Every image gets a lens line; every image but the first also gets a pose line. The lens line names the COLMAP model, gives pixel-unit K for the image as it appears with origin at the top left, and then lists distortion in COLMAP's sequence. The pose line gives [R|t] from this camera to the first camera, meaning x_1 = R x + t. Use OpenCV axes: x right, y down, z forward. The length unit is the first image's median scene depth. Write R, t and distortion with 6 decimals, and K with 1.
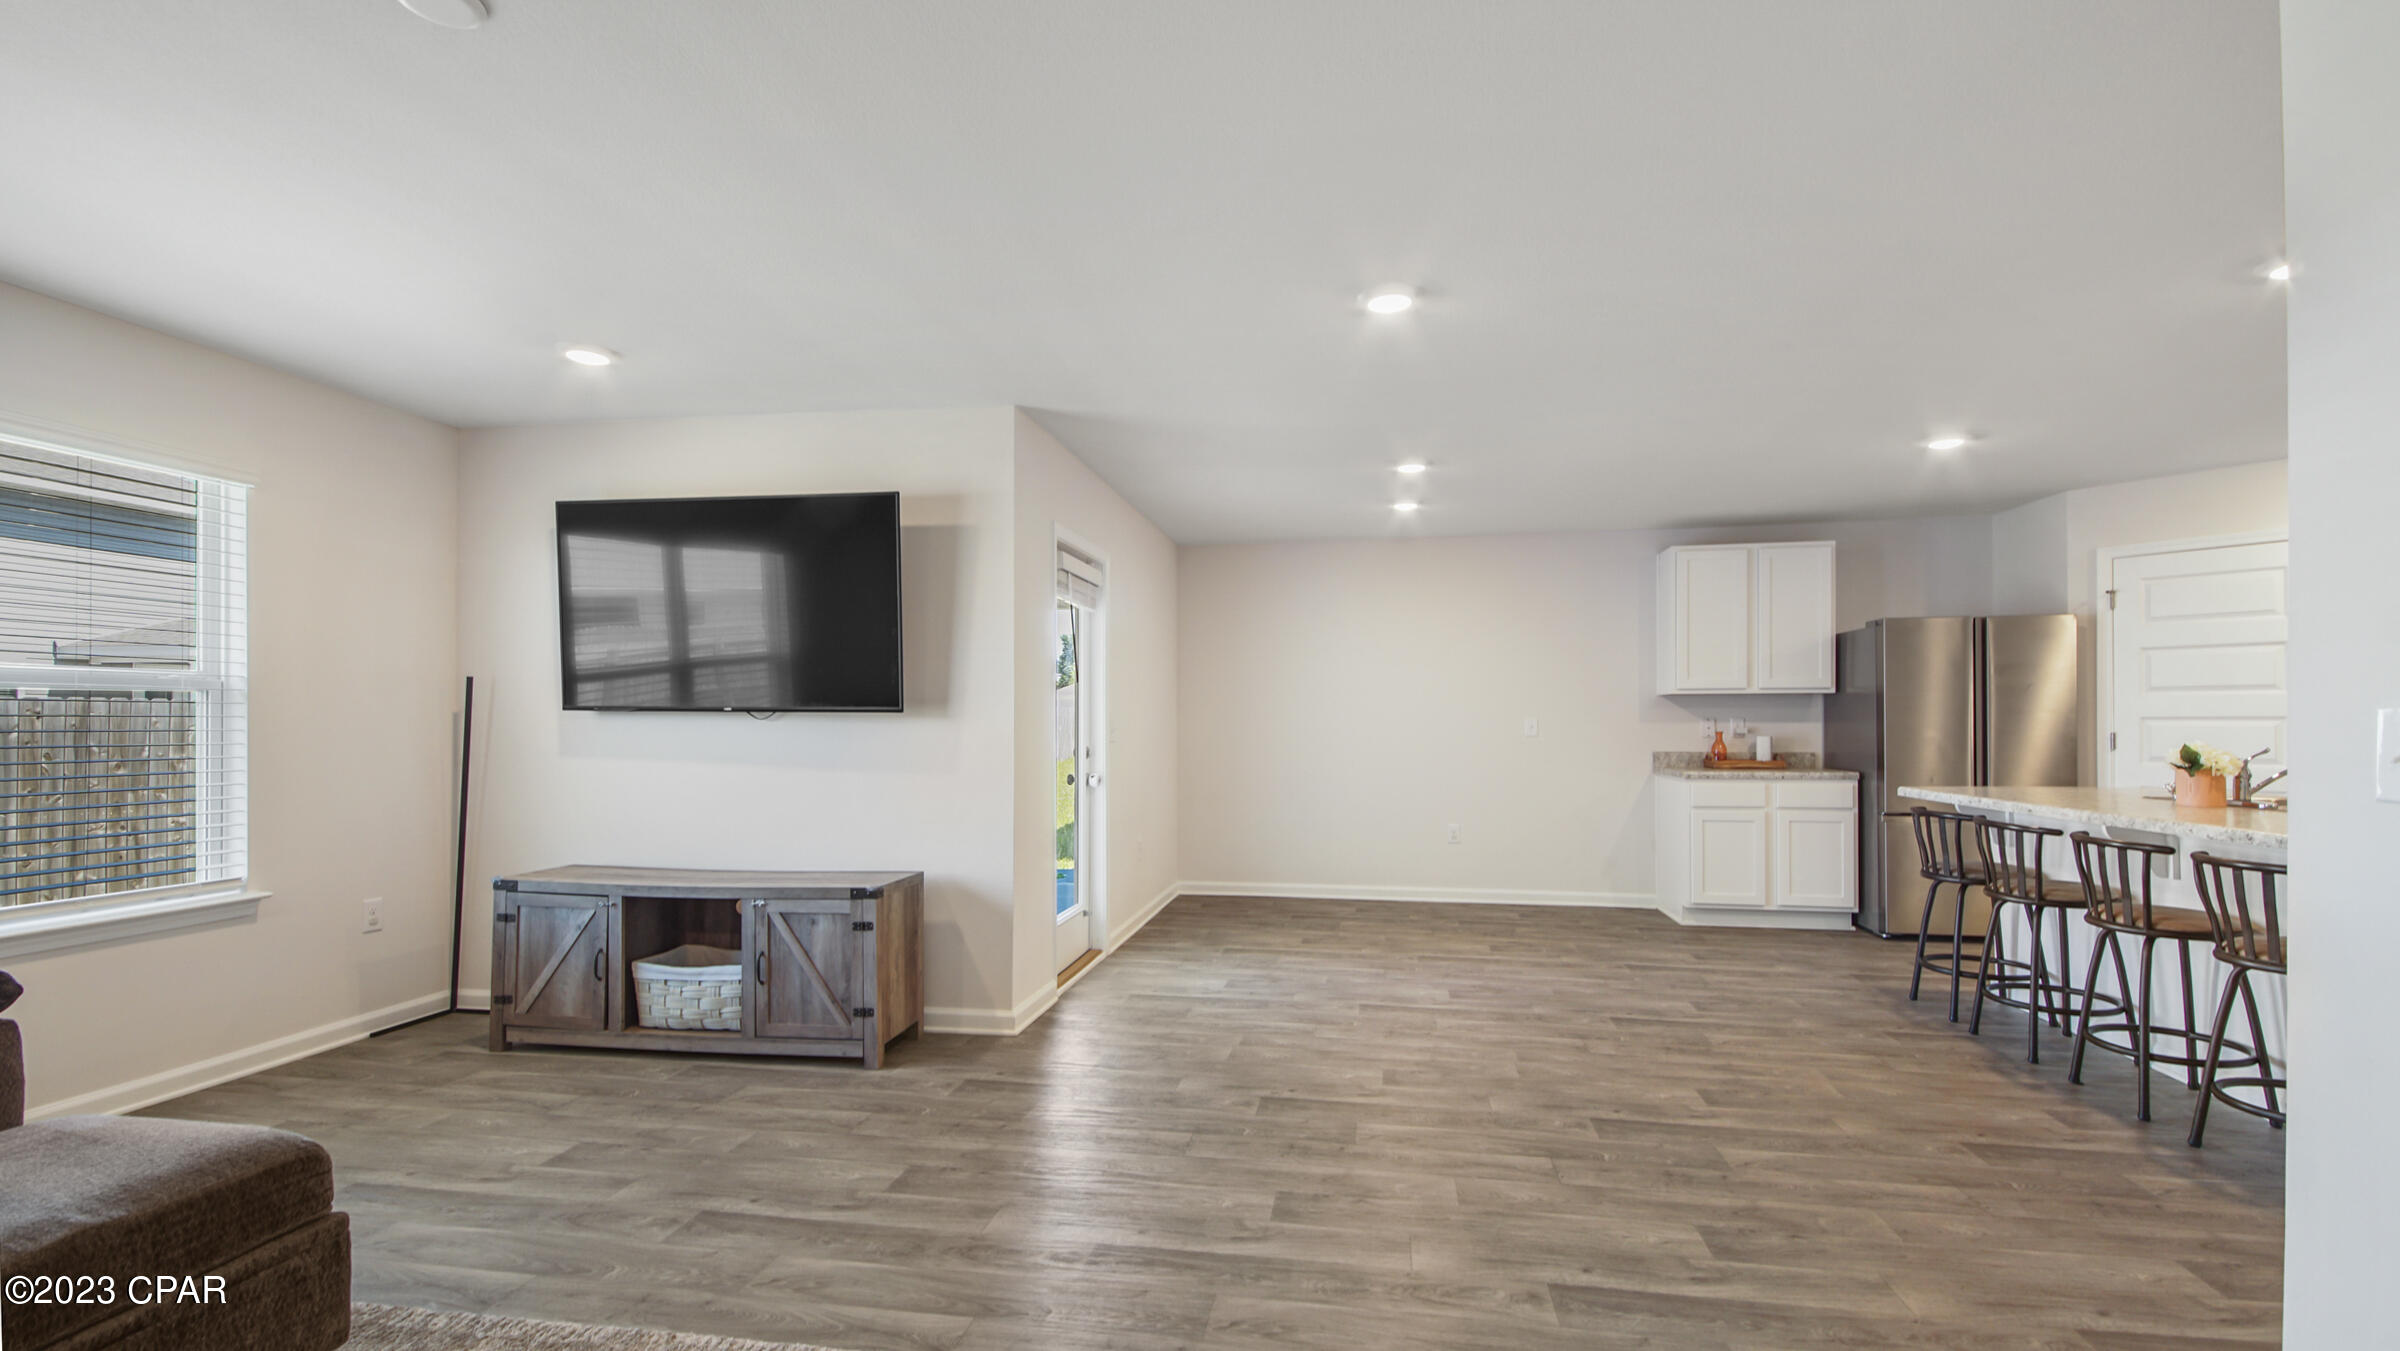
lens RADIAL K [[1035.7, 0, 1186.2], [0, 1035.7, 717.0], [0, 0, 1]] dist [0.044183, -0.029040]
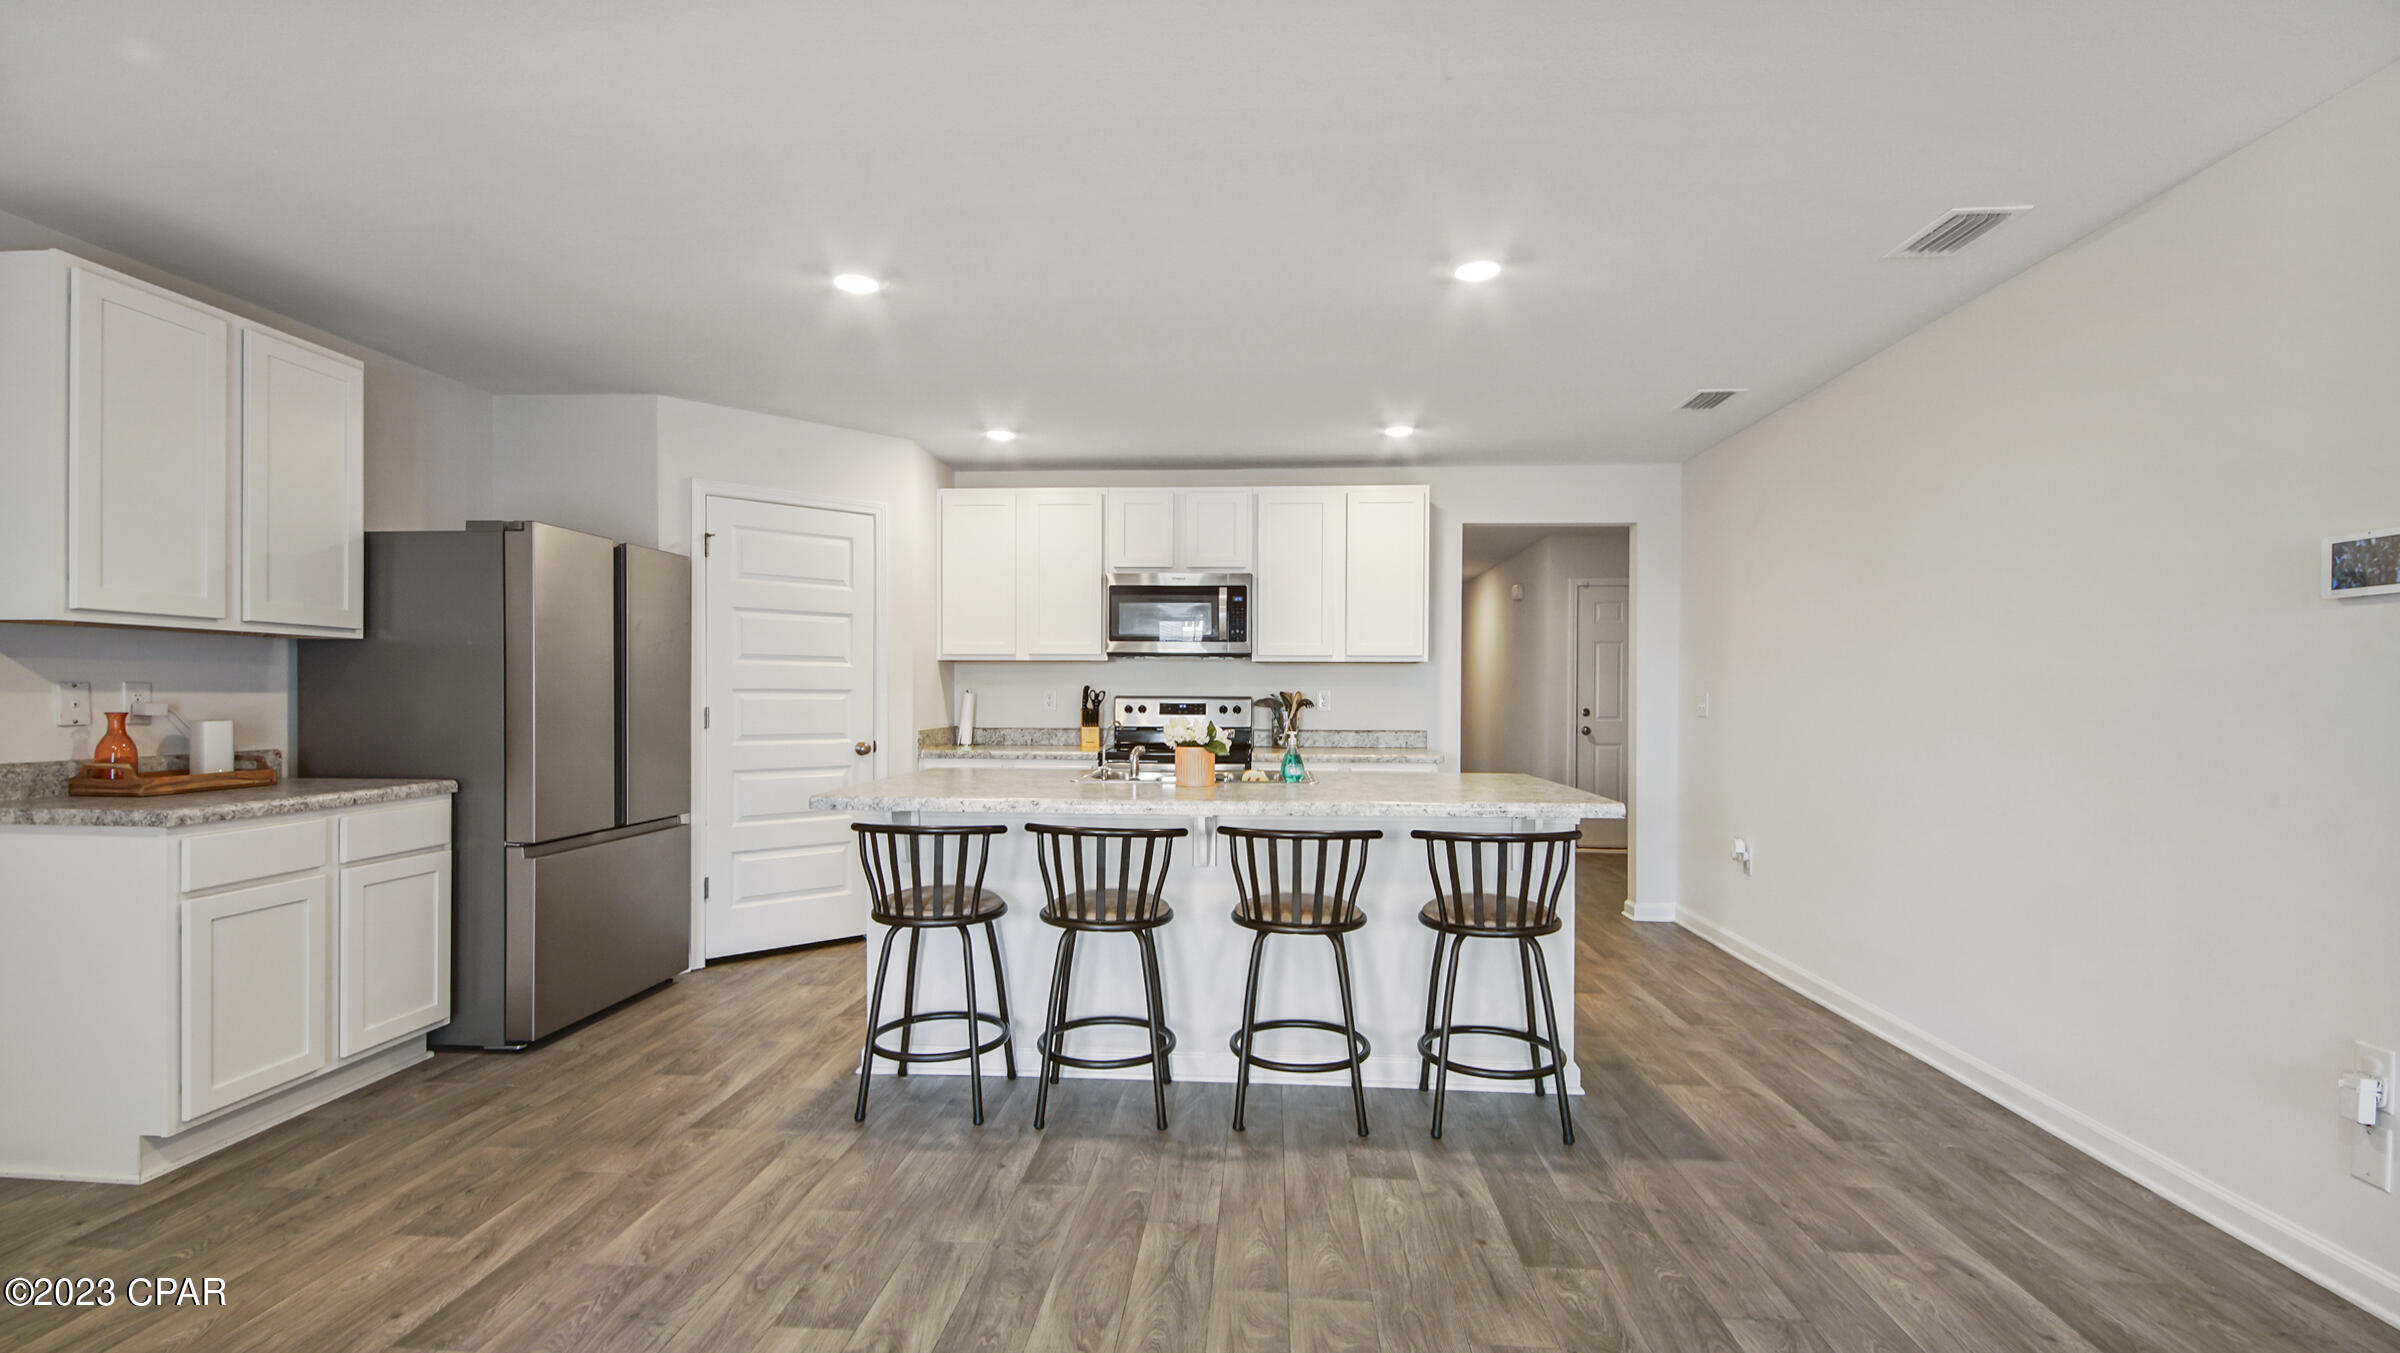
lens RADIAL K [[1065.0, 0, 1196.9], [0, 1065.0, 706.6], [0, 0, 1]] dist [0.044870, -0.023941]
pose [[-0.117088, -0.008020, 0.993089, 0.007970], [-0.009111, 0.999934, 0.007001, 0.005811], [-0.993080, -0.008229, -0.117154, 0.879460]]
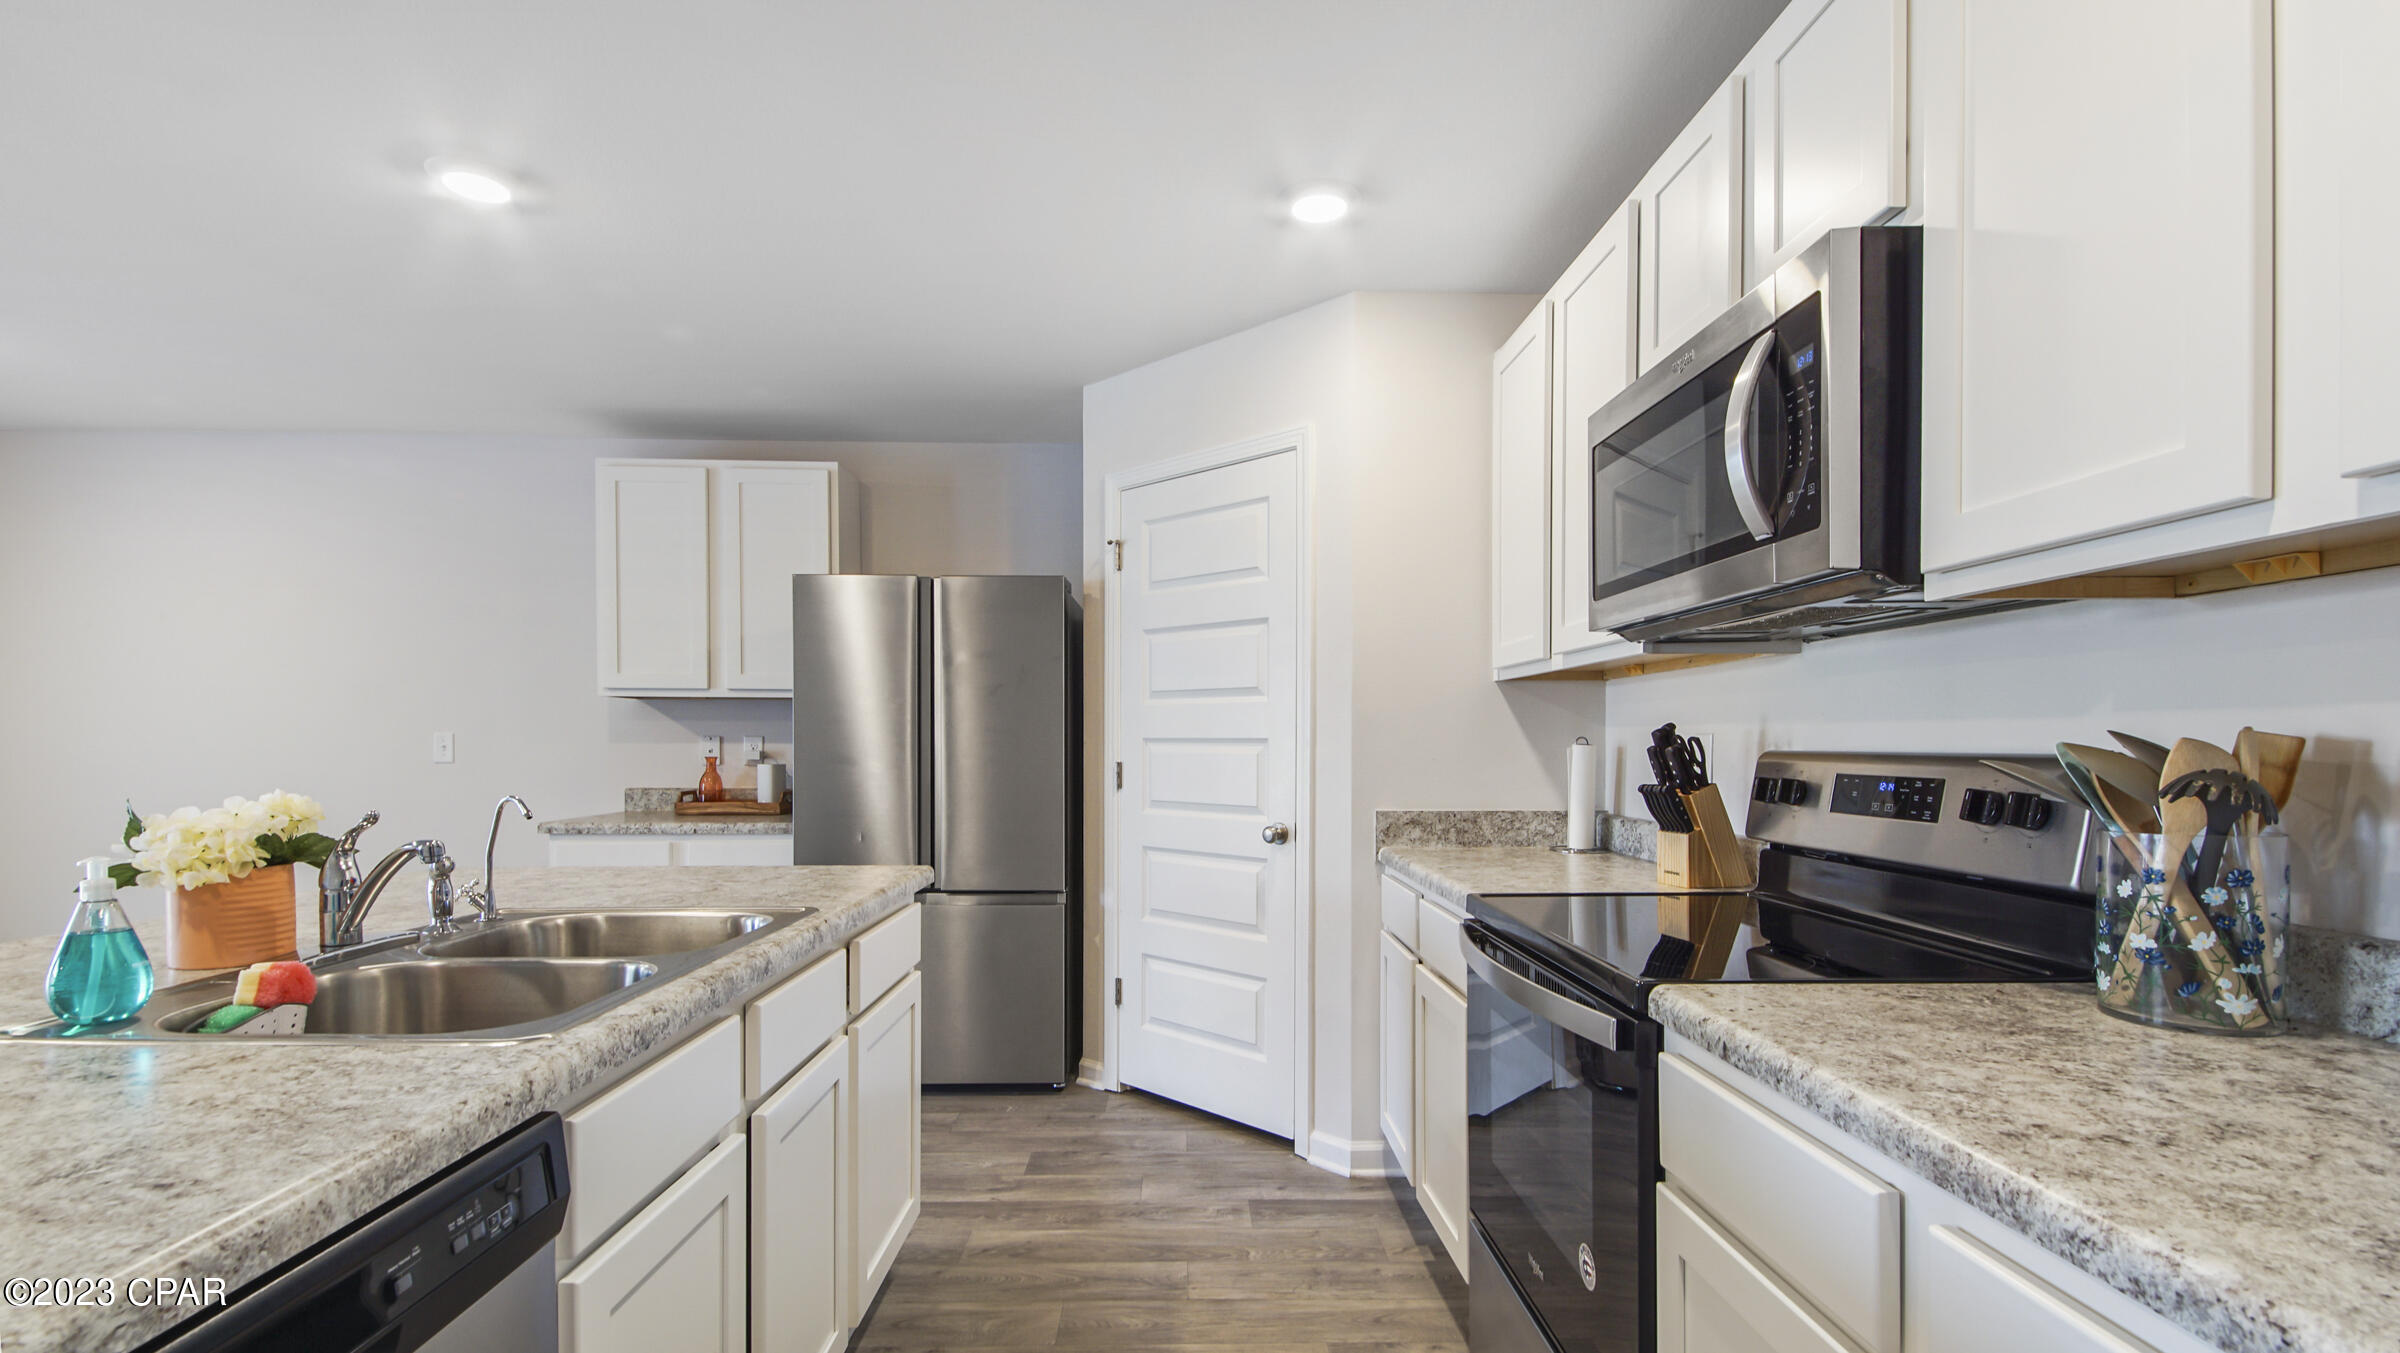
lens RADIAL K [[1065.8, 0, 1198.4], [0, 1065.8, 757.8], [0, 0, 1]] dist [0.042119, -0.024881]
pose [[0.978002, 0.005021, 0.208536, 0.968100], [-0.009171, 0.999779, 0.018937, -0.000919], [-0.208395, -0.020433, 0.977831, 0.428164]]
